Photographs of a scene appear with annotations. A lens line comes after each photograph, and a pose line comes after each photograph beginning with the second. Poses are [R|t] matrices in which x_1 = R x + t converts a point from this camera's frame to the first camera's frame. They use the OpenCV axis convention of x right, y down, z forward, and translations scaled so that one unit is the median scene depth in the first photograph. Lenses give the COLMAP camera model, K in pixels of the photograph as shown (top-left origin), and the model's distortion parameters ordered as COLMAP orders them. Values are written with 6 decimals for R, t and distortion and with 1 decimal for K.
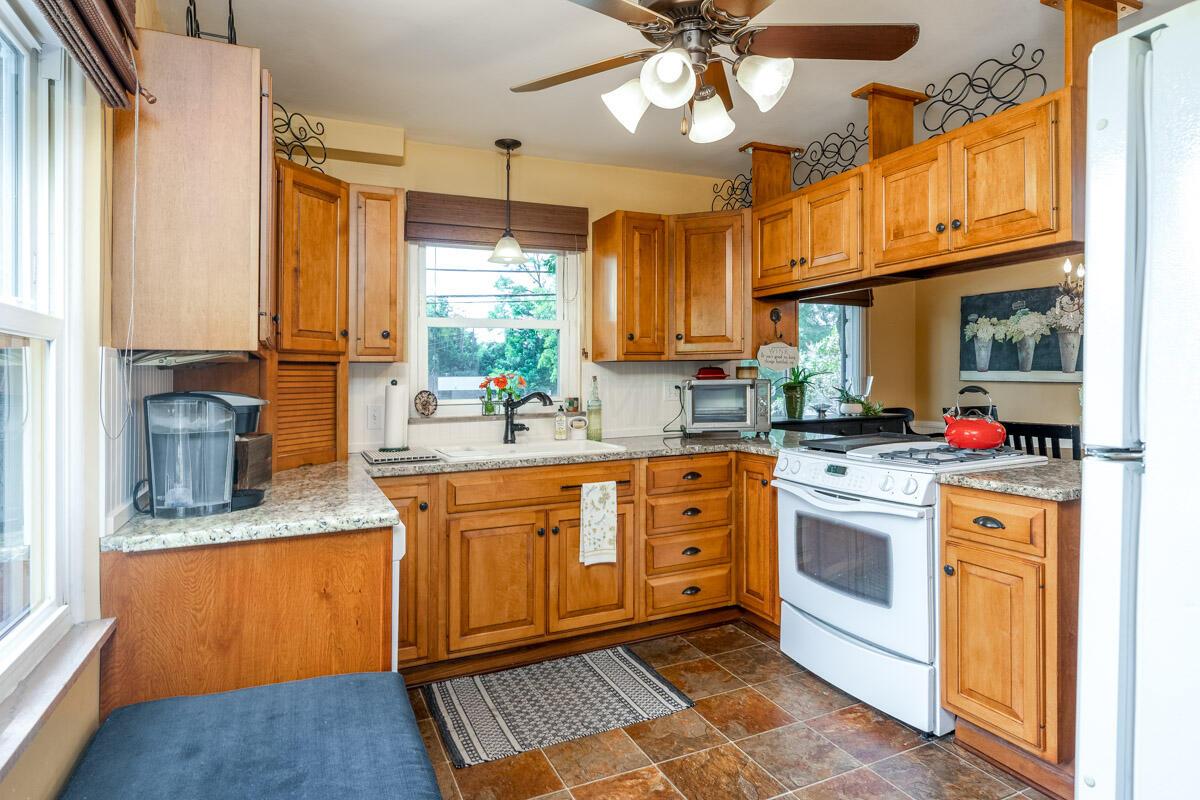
lens RADIAL K [[665.3, 0, 601.9], [0, 665.3, 387.1], [0, 0, 1]] dist [-0.005554, -0.000607]
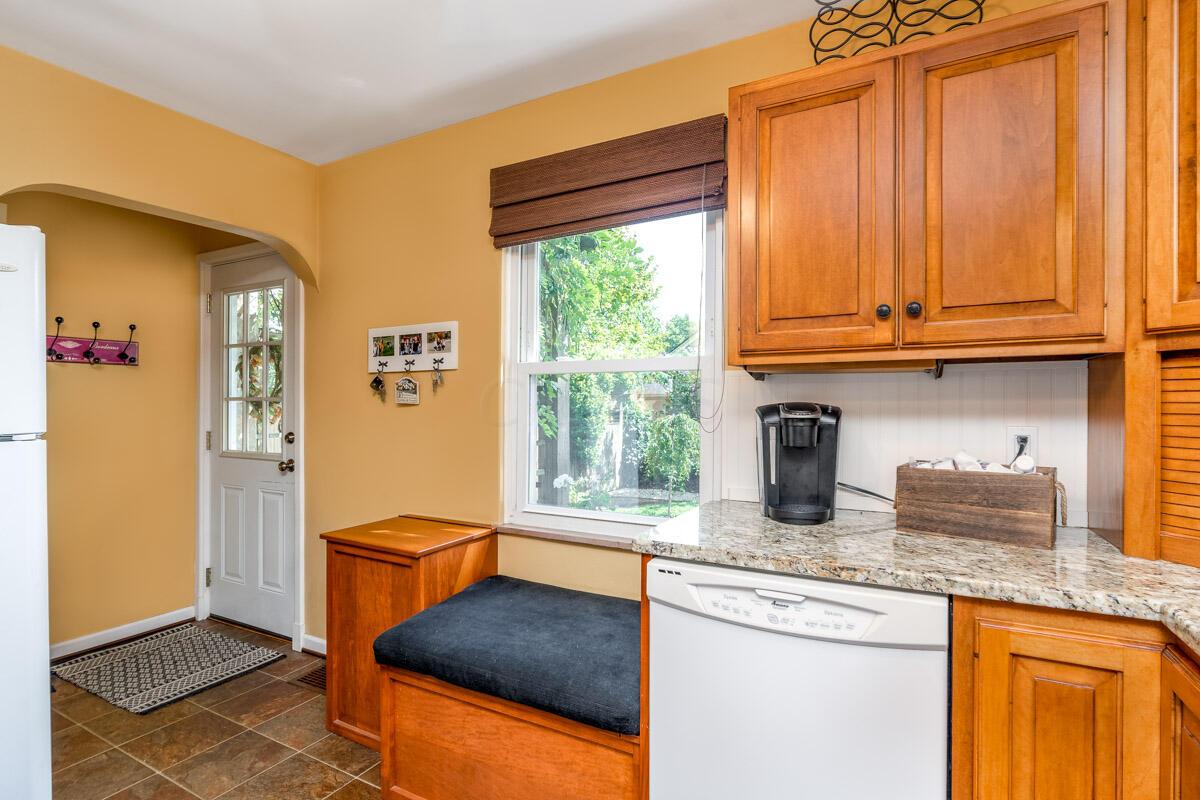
lens RADIAL K [[581.0, 0, 601.5], [0, 581.0, 401.6], [0, 0, 1]] dist [-0.009654, 0.000849]
pose [[-0.800867, 0.013067, -0.598700, 0.084009], [0.001918, 0.999813, 0.019256, -0.009892], [0.598839, 0.014273, -0.800742, 0.993234]]
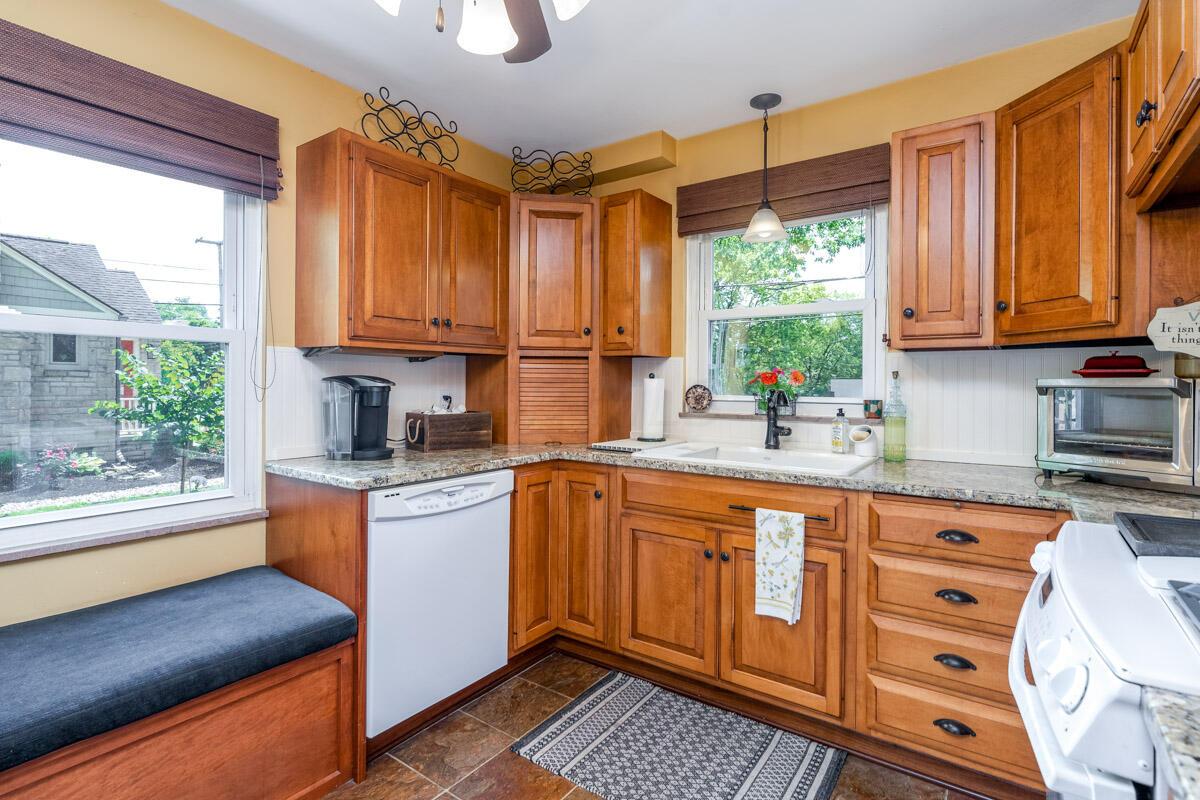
lens RADIAL K [[581.0, 0, 612.4], [0, 581.0, 382.5], [0, 0, 1]] dist [-0.009654, 0.000849]
pose [[0.497252, 0.017334, -0.867433, 0.471660], [-0.025289, 0.999665, 0.005479, 0.000039], [0.867238, 0.019213, 0.497524, 0.514570]]
